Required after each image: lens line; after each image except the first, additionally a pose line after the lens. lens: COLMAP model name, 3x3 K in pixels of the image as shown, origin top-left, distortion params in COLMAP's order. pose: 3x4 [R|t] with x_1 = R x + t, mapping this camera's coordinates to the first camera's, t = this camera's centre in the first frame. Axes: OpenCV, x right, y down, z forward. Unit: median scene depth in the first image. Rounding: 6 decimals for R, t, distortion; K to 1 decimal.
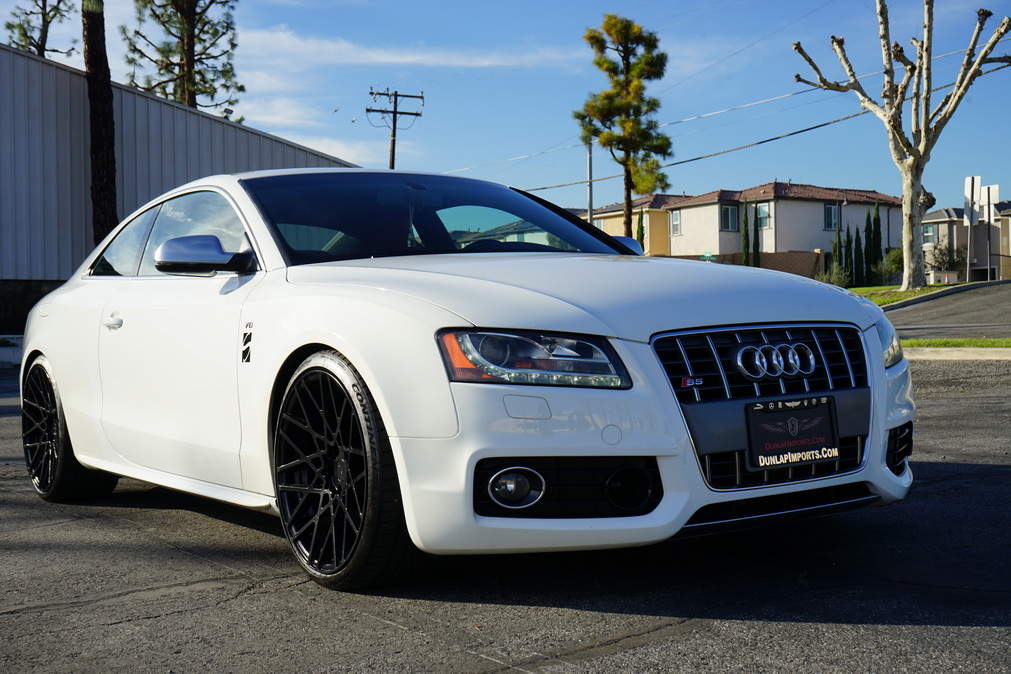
lens RADIAL K [[1356.6, 0, 505.7], [0, 1356.6, 334.6], [0, 0, 1]] dist [0.044557, 0.000000]
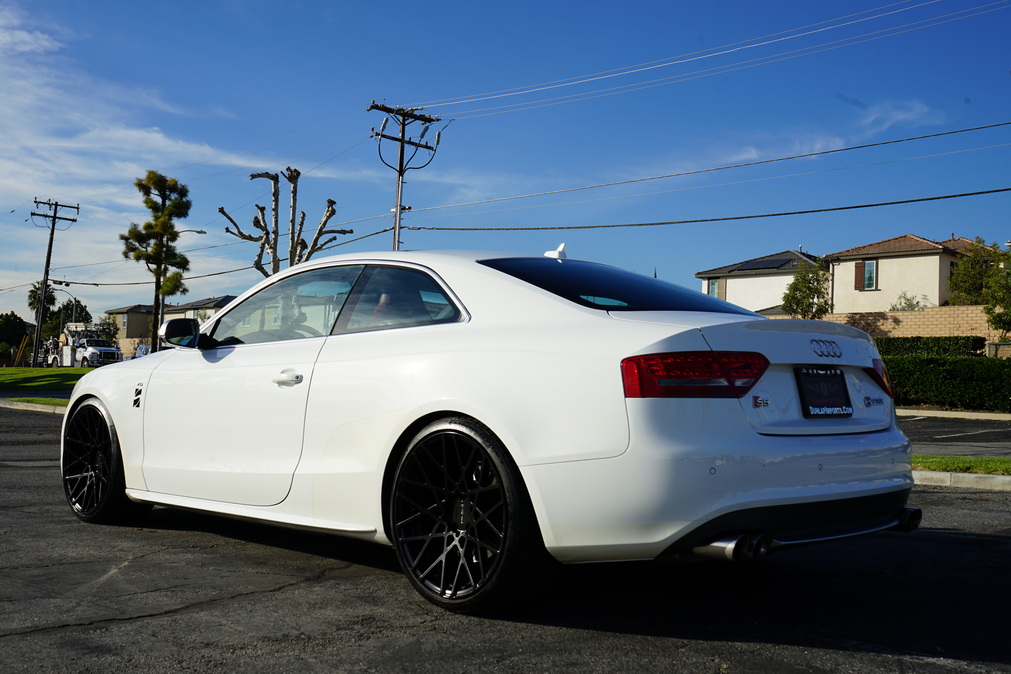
lens RADIAL K [[1058.6, 0, 498.1], [0, 1058.6, 334.6], [0, 0, 1]] dist [-0.005209, 0.000000]
pose [[0.973285, 0.068878, 0.219024, 0.158251], [-0.055793, 0.996299, -0.065386, -0.005951], [-0.222717, 0.051419, 0.973526, -0.135974]]
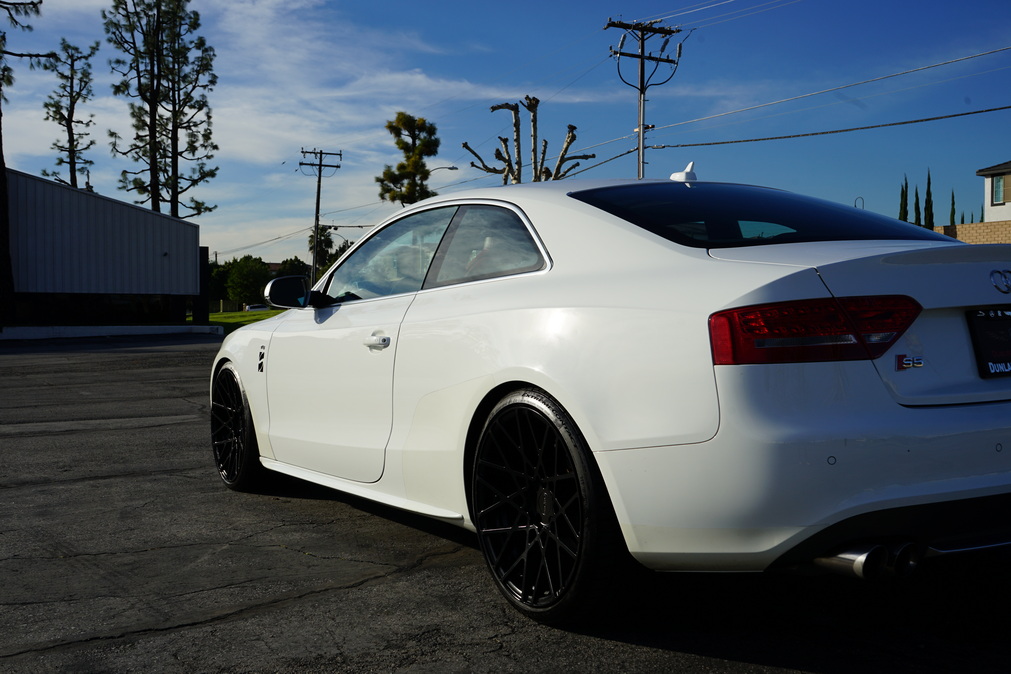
lens RADIAL K [[1058.6, 0, 504.7], [0, 1058.6, 339.2], [0, 0, 1]] dist [-0.005209, 0.000000]
pose [[0.999784, 0.010703, -0.017826, 0.168196], [-0.010354, 0.999755, 0.019566, -0.008161], [0.018031, -0.019377, 0.999650, -0.126983]]
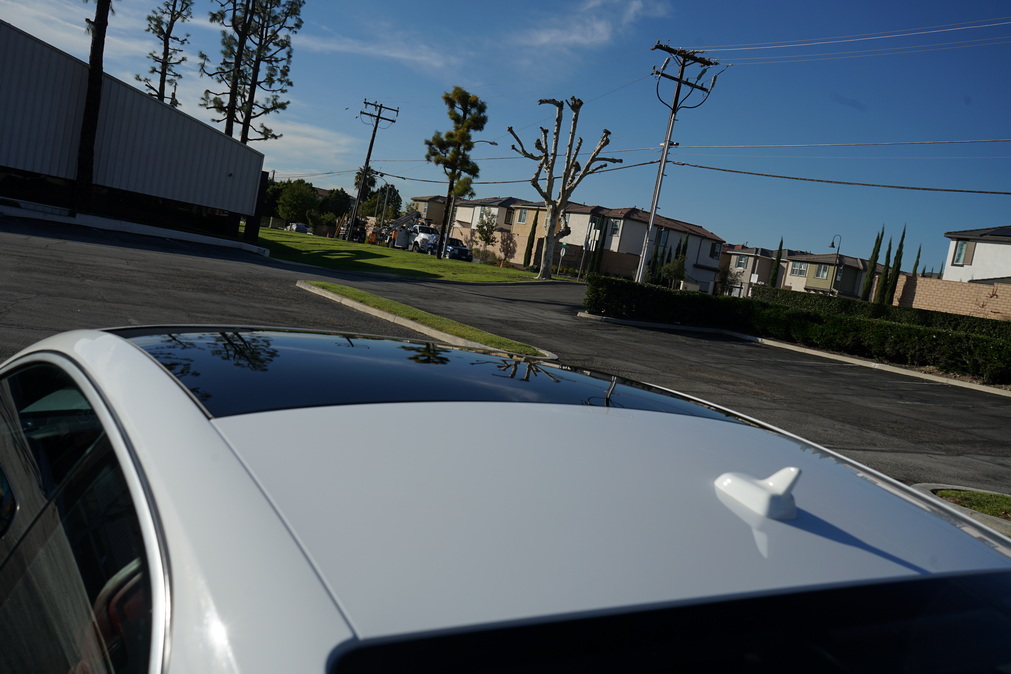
lens RADIAL K [[912.6, 0, 504.1], [0, 912.6, 333.7], [0, 0, 1]] dist [-0.006126, 0.017222]
pose [[0.979824, 0.199599, -0.010253, 0.160857], [-0.198515, 0.977884, 0.065841, -0.017949], [0.023169, -0.062478, 0.997777, -0.110323]]
